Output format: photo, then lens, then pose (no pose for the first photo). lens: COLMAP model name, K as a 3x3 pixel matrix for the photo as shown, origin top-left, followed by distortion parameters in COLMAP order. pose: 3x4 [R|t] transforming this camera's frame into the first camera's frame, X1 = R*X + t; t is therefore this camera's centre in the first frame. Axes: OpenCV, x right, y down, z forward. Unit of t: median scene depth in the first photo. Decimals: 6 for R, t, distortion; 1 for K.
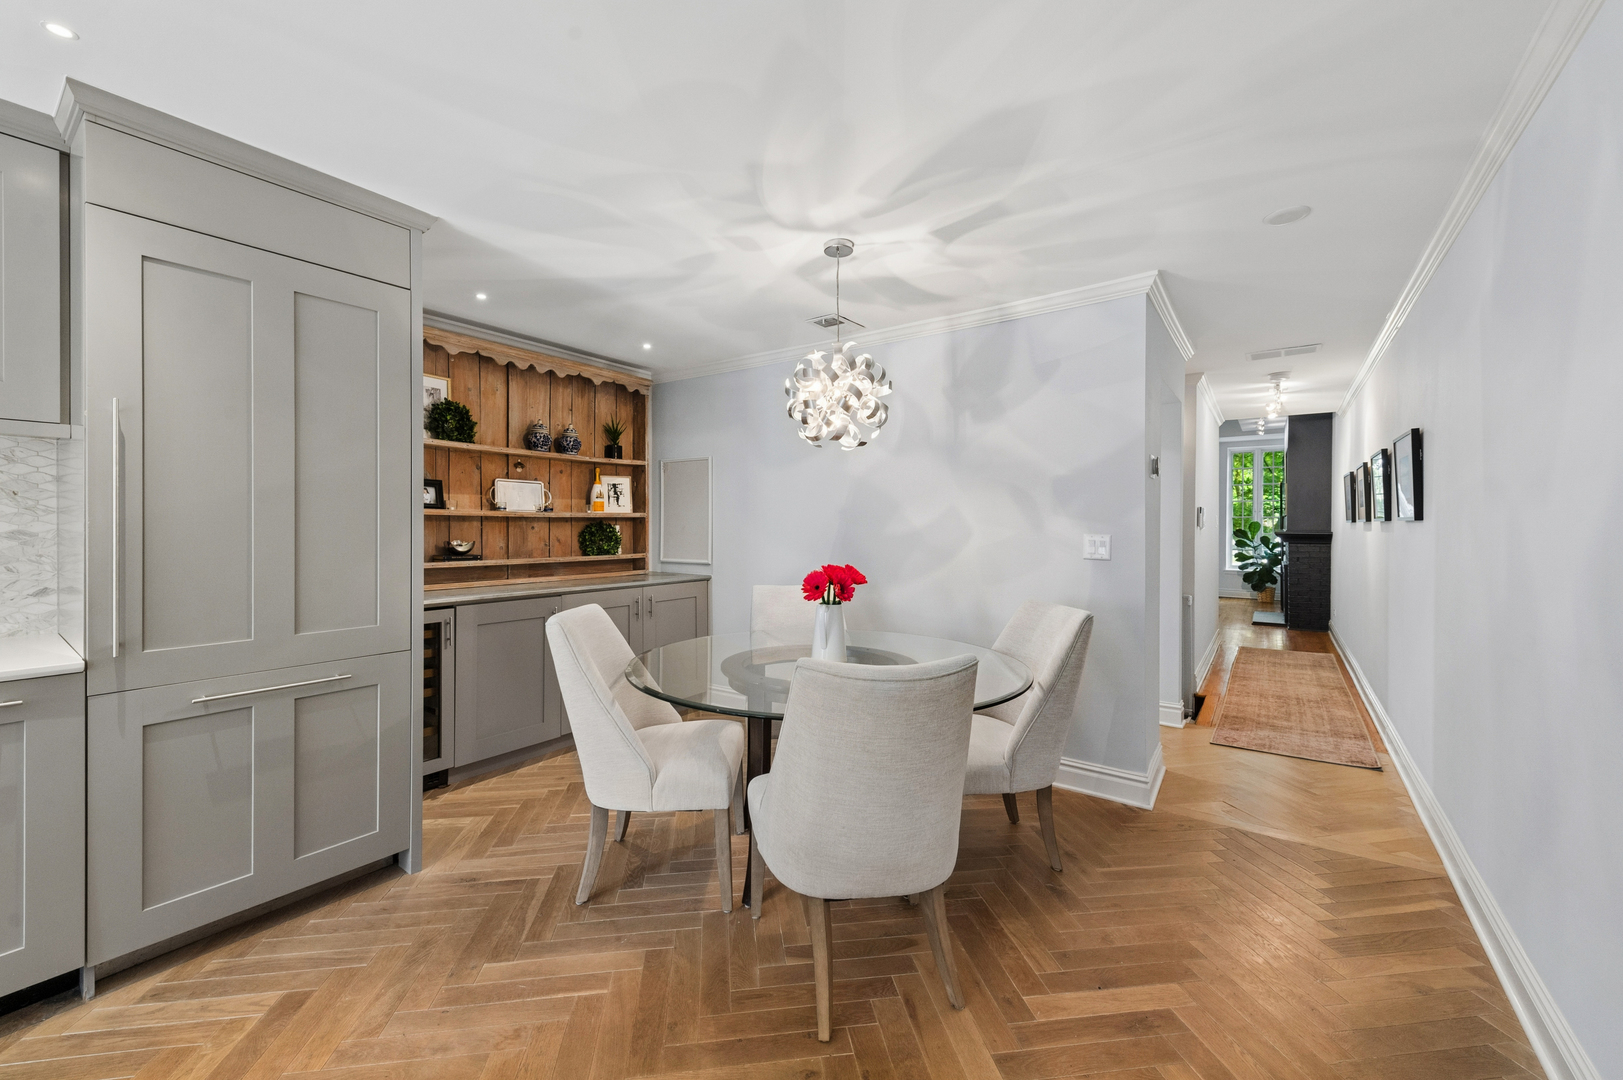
lens RADIAL K [[639.9, 0, 809.2], [0, 639.9, 524.6], [0, 0, 1]] dist [0.000403, -0.000336]
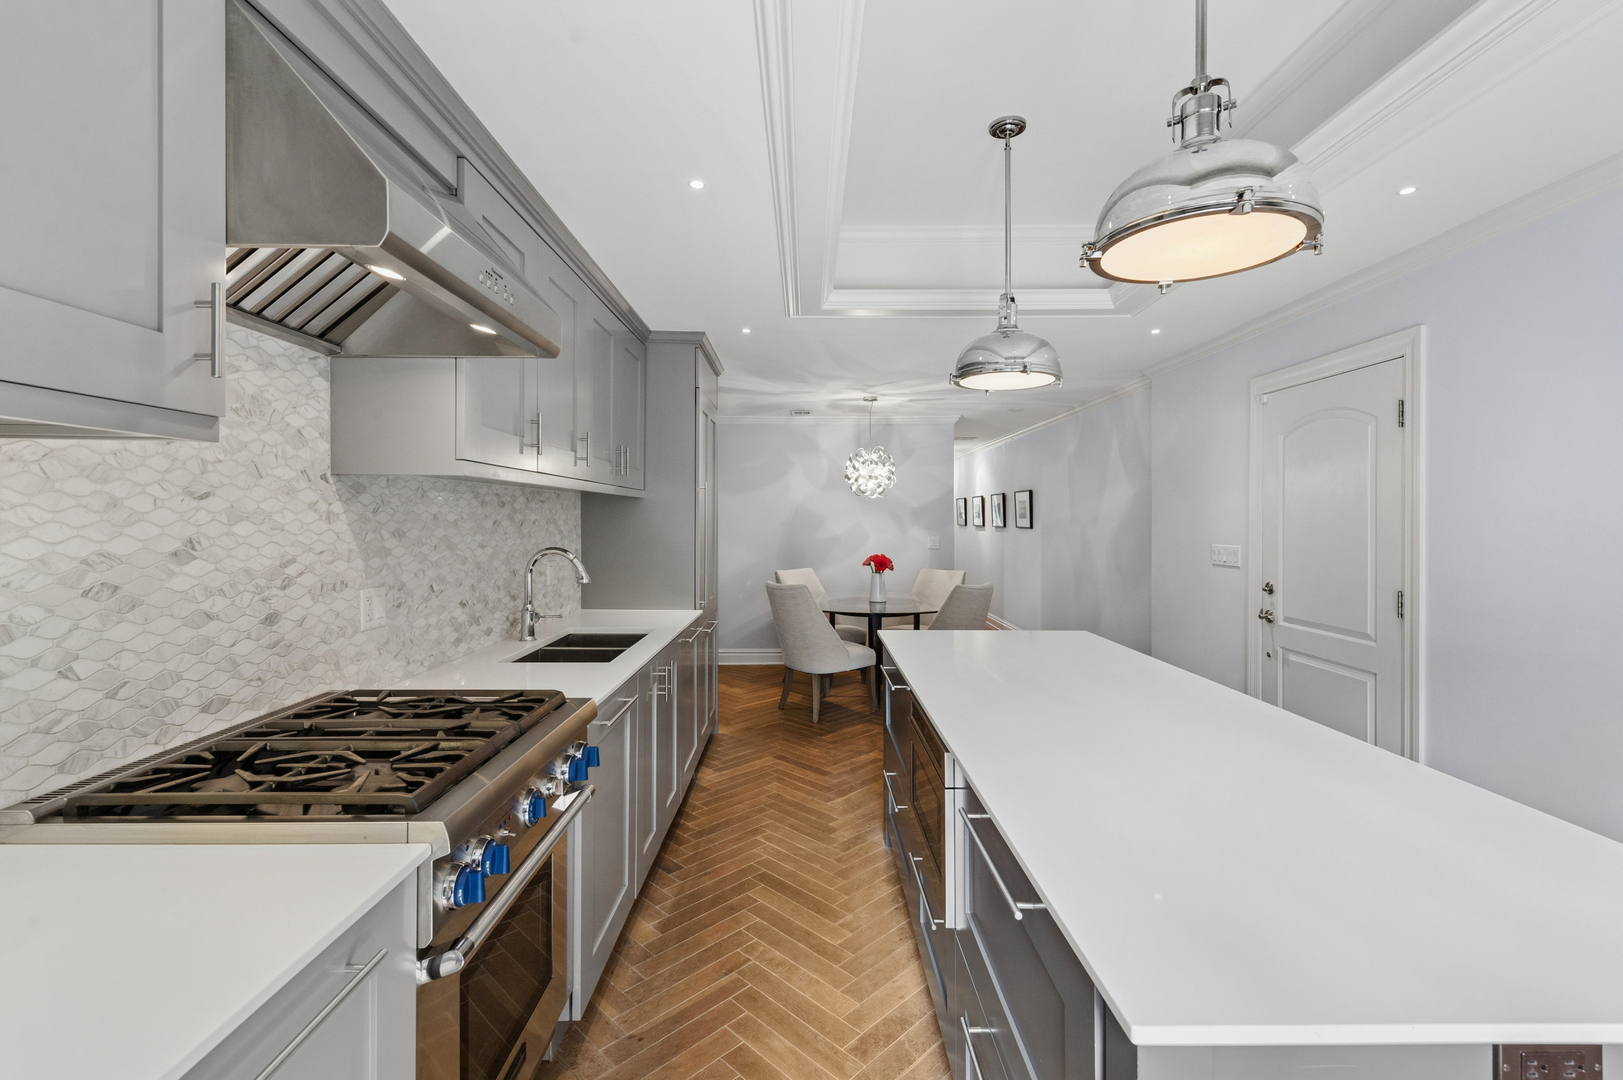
lens RADIAL K [[710.9, 0, 809.2], [0, 710.9, 519.0], [0, 0, 1]] dist [0.010875, -0.008341]
pose [[0.800907, -0.000674, 0.598788, -0.993403], [-0.001231, 0.999995, 0.002772, -0.039700], [-0.598787, -0.002957, 0.800903, -0.468397]]
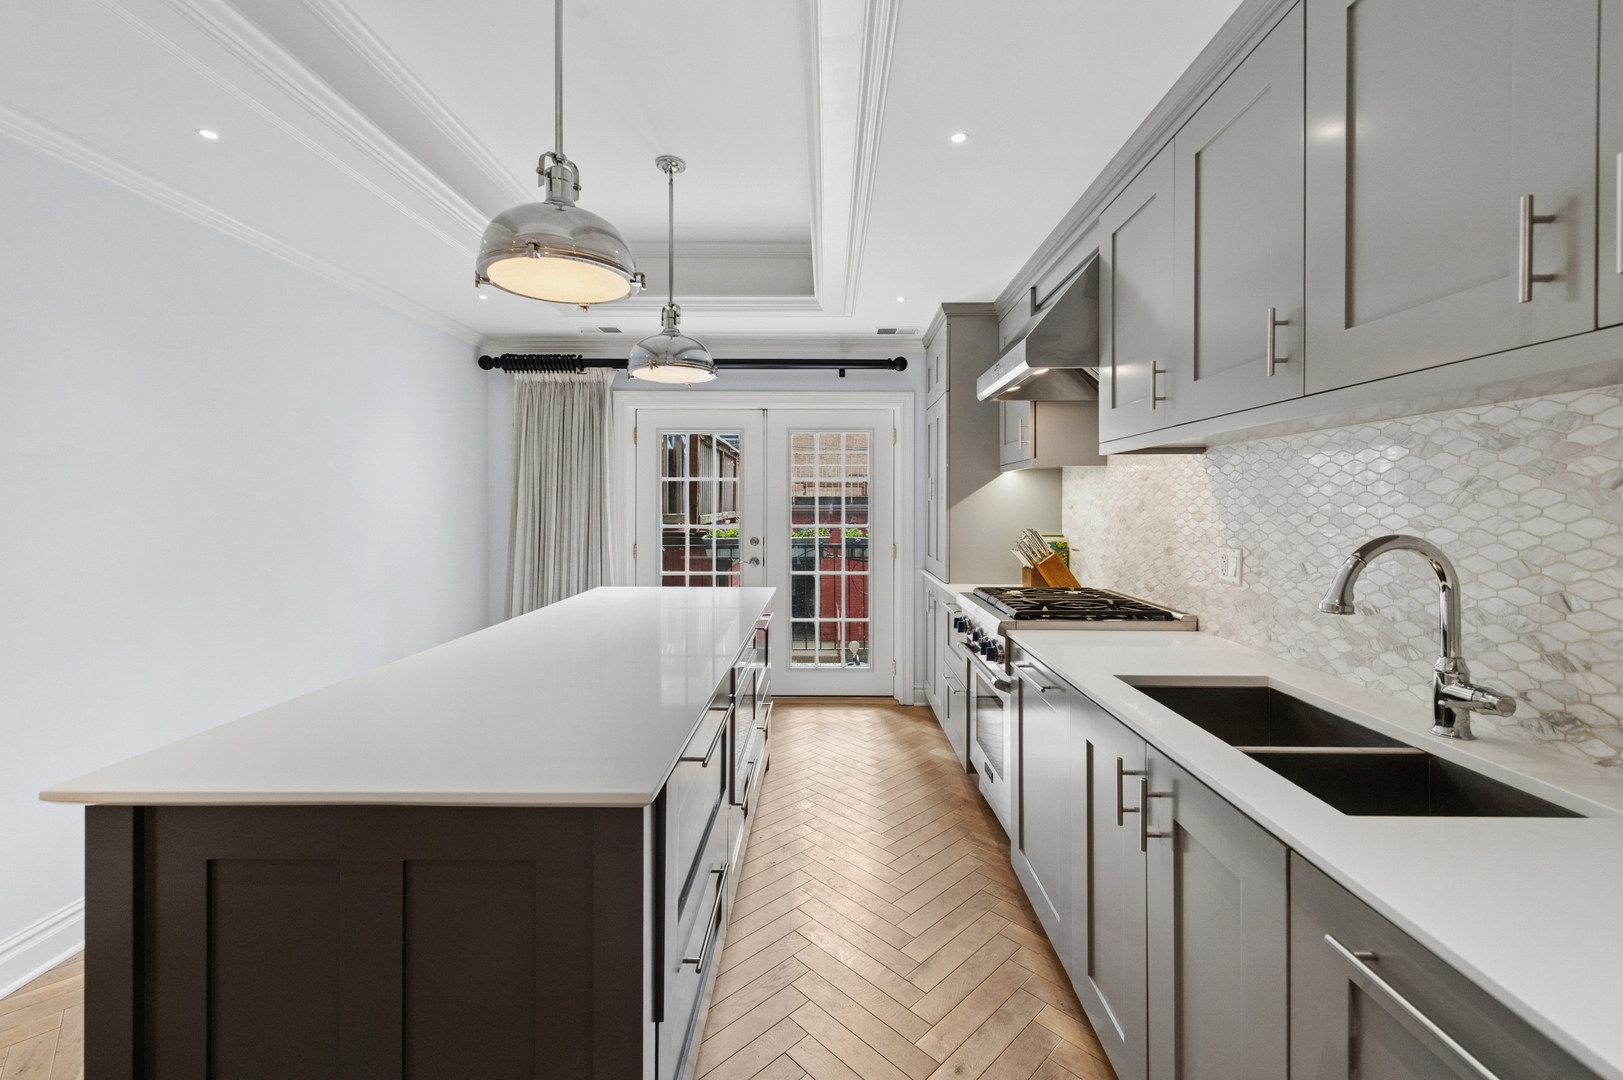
lens RADIAL K [[667.4, 0, 814.2], [0, 667.4, 506.1], [0, 0, 1]] dist [0.017308, -0.006738]
pose [[-0.814551, -0.004722, -0.580073, -0.321490], [-0.005285, 0.999986, -0.000719, -0.019065], [0.580068, 0.002480, -0.814564, 0.415162]]
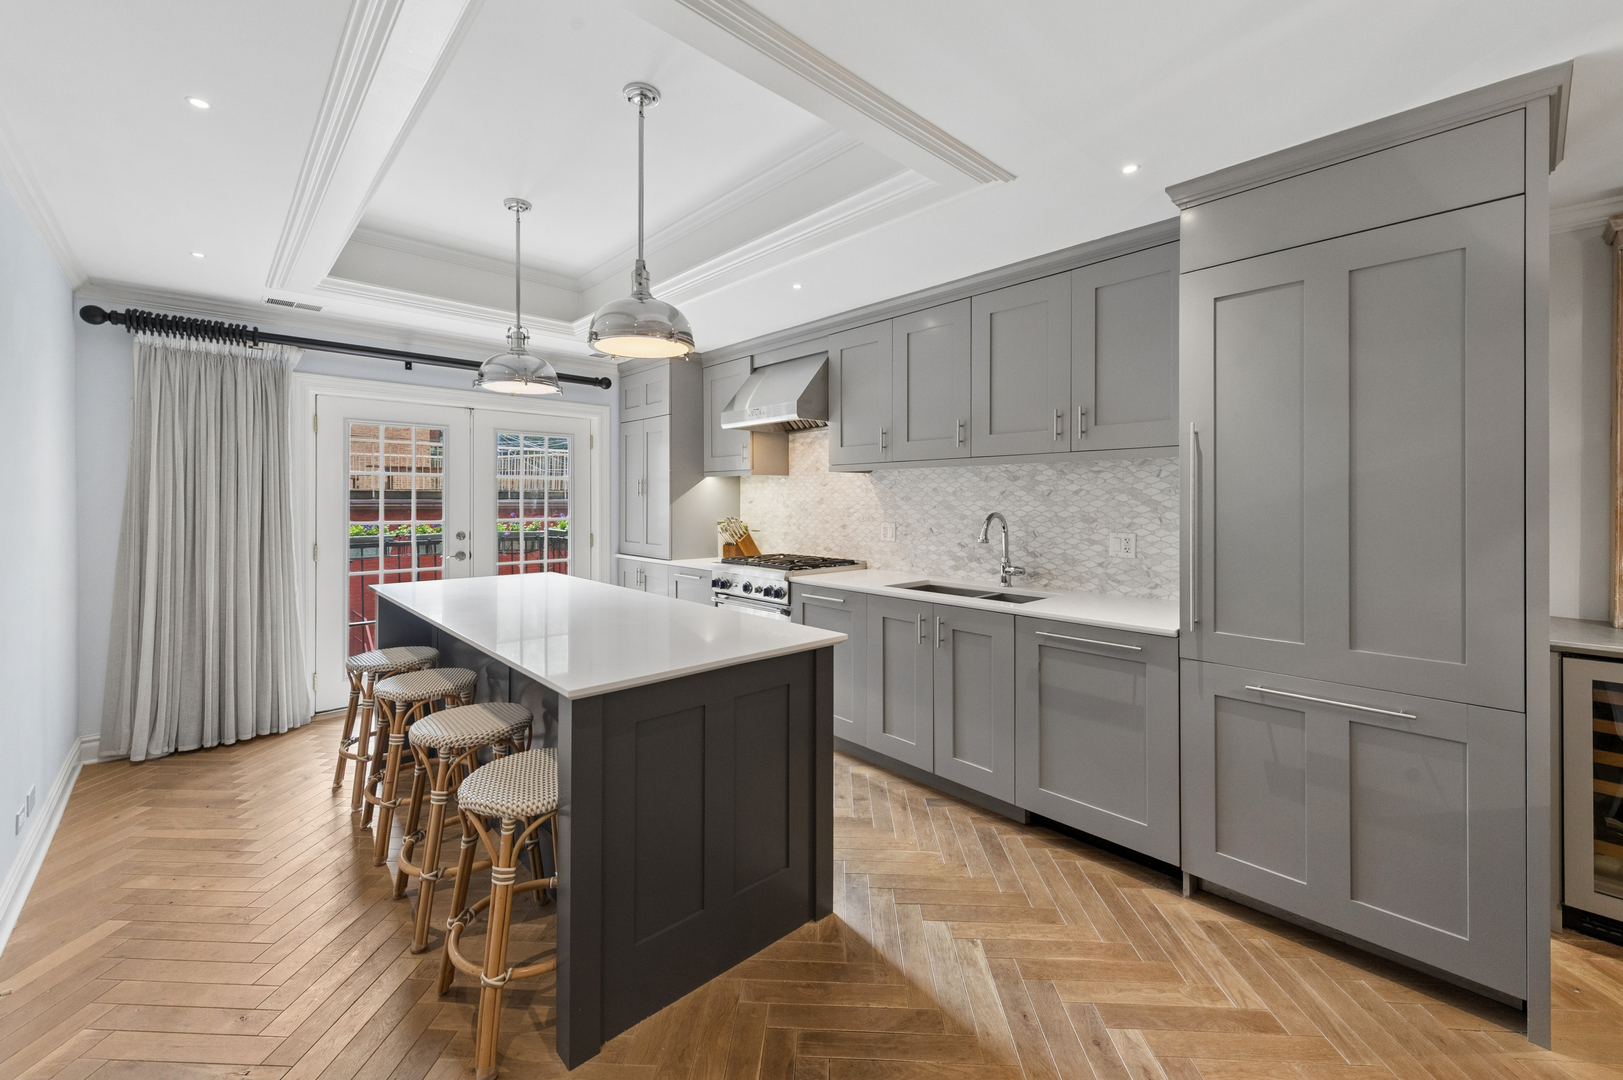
lens RADIAL K [[652.0, 0, 803.4], [0, 652.0, 502.3], [0, 0, 1]] dist [0.007565, -0.000354]
pose [[-0.194683, -0.001132, -0.980866, 0.138316], [-0.001960, 0.999998, -0.000765, -0.018572], [0.980864, 0.001773, -0.194685, 0.229248]]
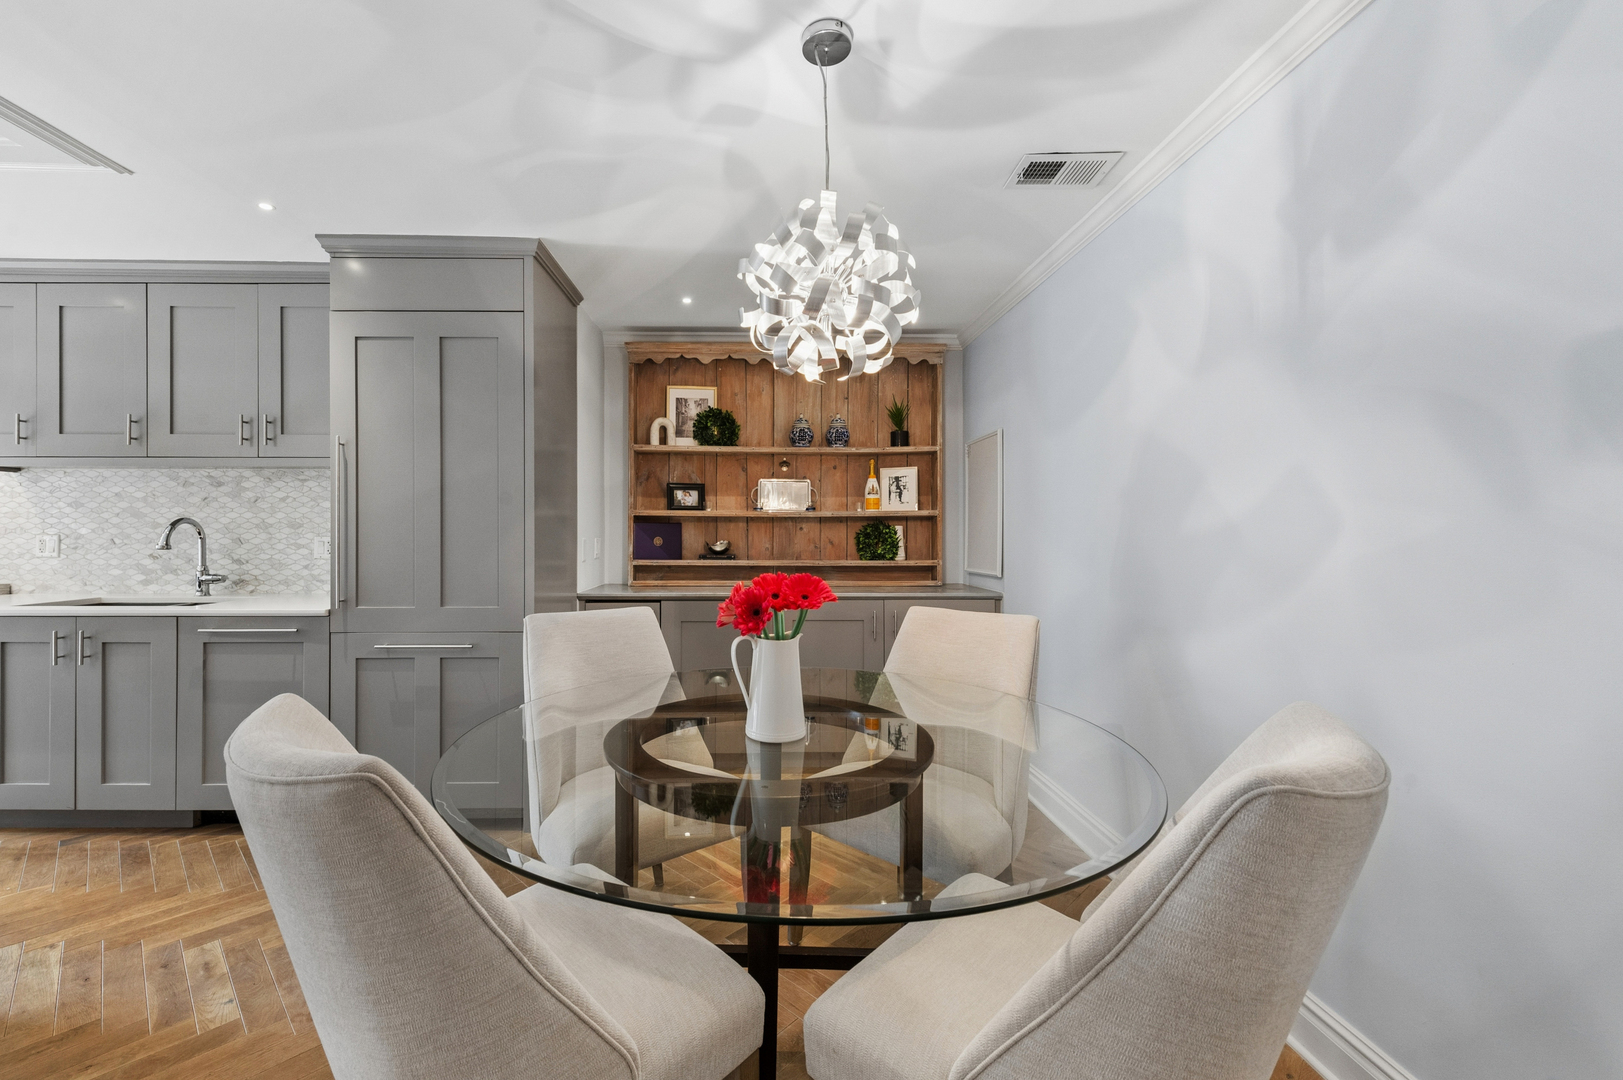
lens RADIAL K [[654.9, 0, 763.9], [0, 654.9, 532.0], [0, 0, 1]] dist [0.001881, -0.000284]
pose [[0.598294, -0.006884, -0.801247, 0.335758], [0.001595, 0.999971, -0.007401, 0.018526], [0.801275, 0.003150, 0.598288, 0.399507]]
